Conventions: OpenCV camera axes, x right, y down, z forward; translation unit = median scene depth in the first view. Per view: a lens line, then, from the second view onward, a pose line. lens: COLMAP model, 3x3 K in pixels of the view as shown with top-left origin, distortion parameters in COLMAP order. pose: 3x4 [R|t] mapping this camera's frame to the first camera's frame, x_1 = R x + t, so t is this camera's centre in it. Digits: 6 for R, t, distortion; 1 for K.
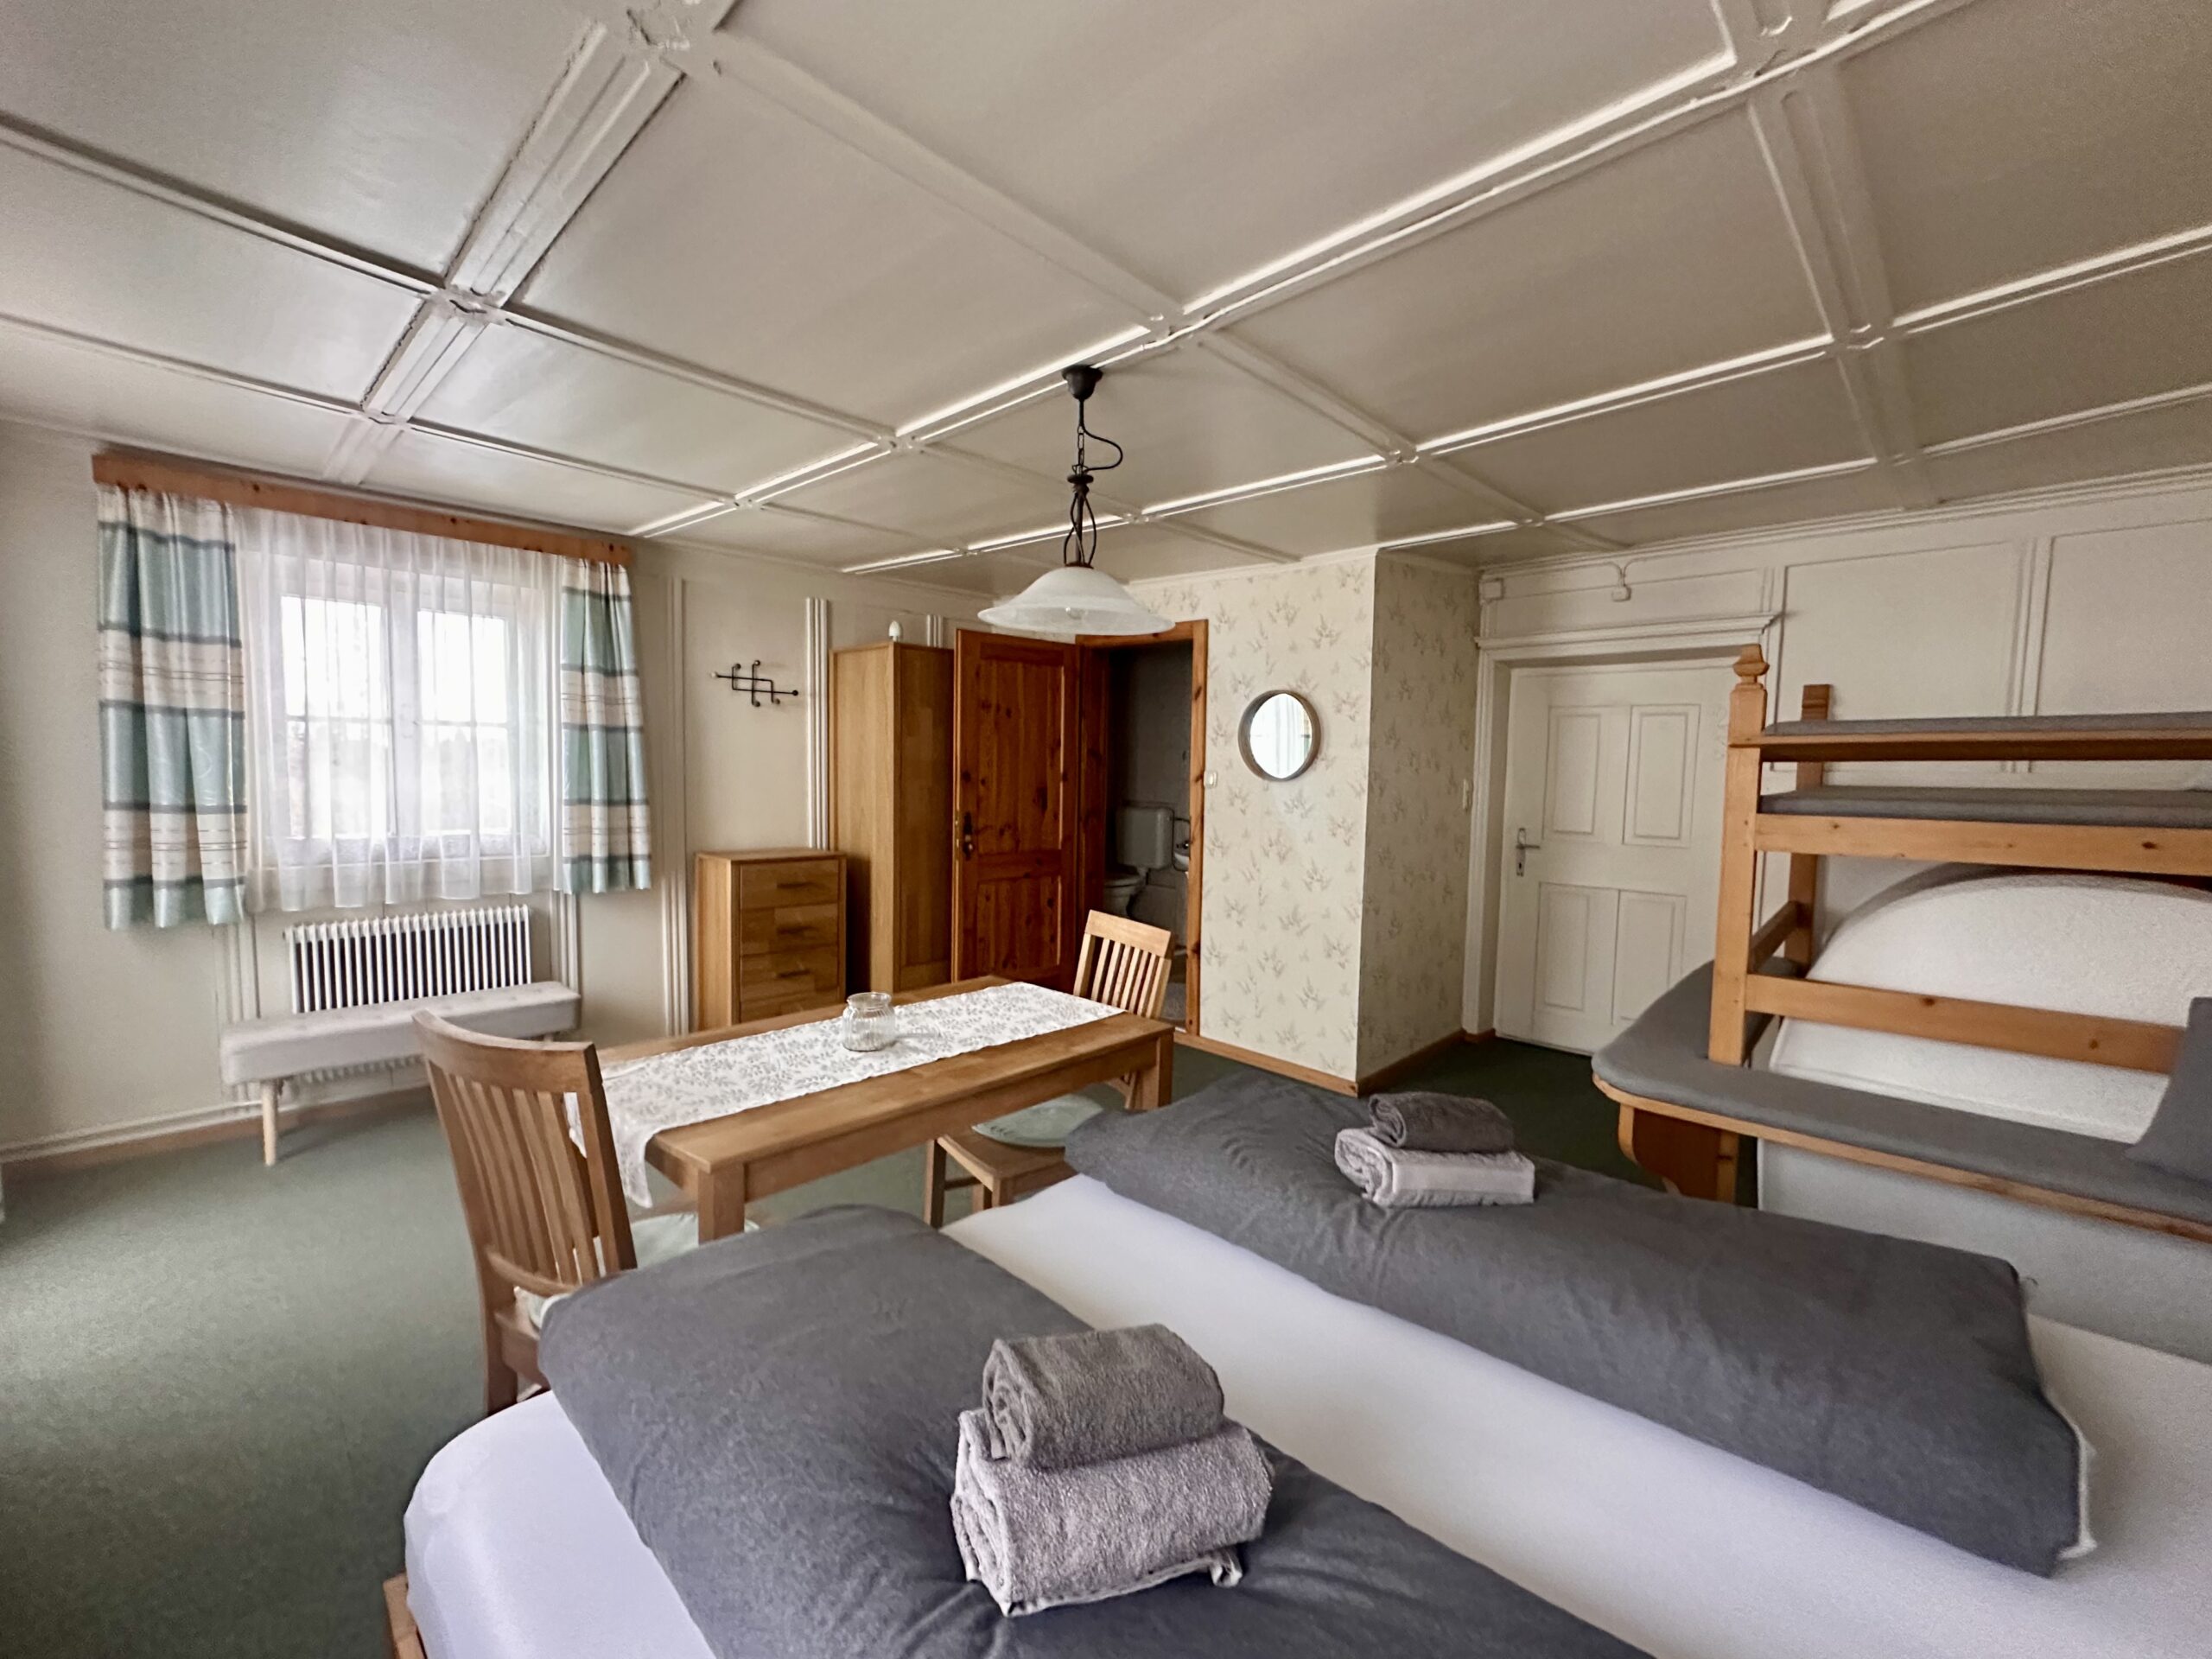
lens RADIAL K [[905.6, 0, 1104.2], [0, 905.6, 831.4], [0, 0, 1]] dist [-0.000053, 0.000034]
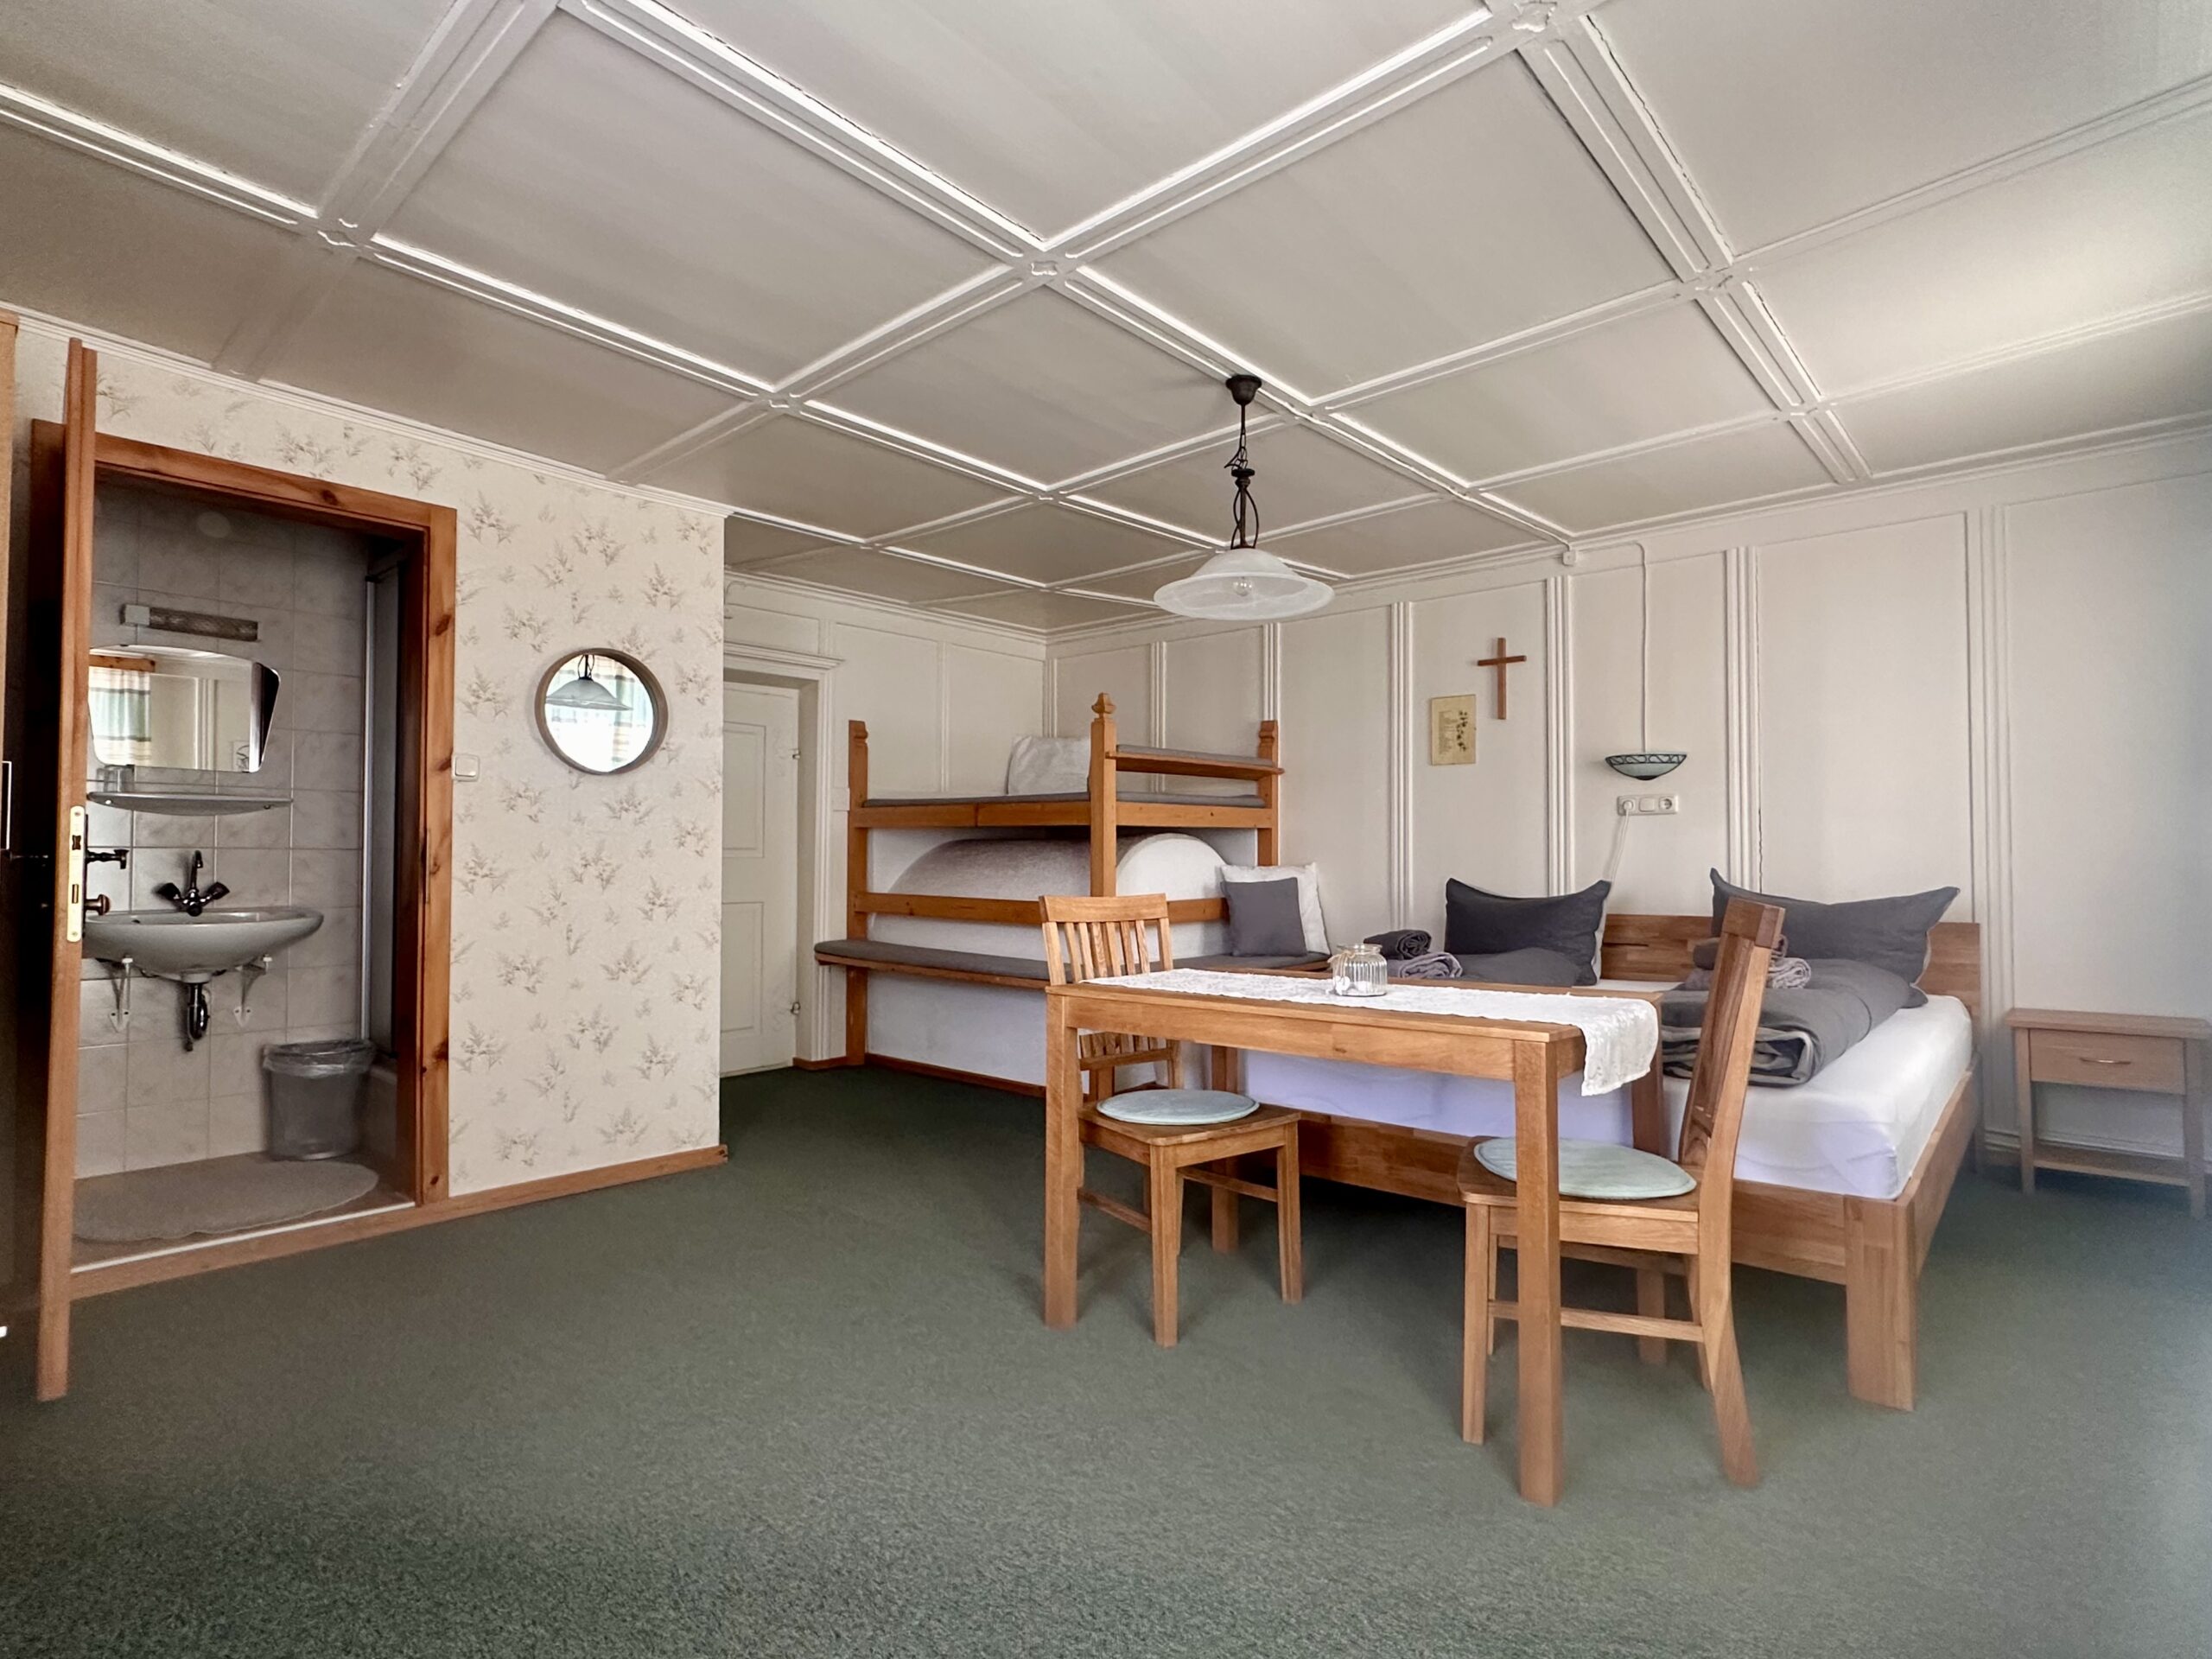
lens RADIAL K [[1112.9, 0, 1104.5], [0, 1112.9, 832.7], [0, 0, 1]] dist [-0.003779, 0.000117]
pose [[-0.038120, -0.000468, 0.999273, -0.699643], [0.068755, 0.997629, 0.003090, 0.014979], [-0.996905, 0.068823, -0.037998, 0.633523]]
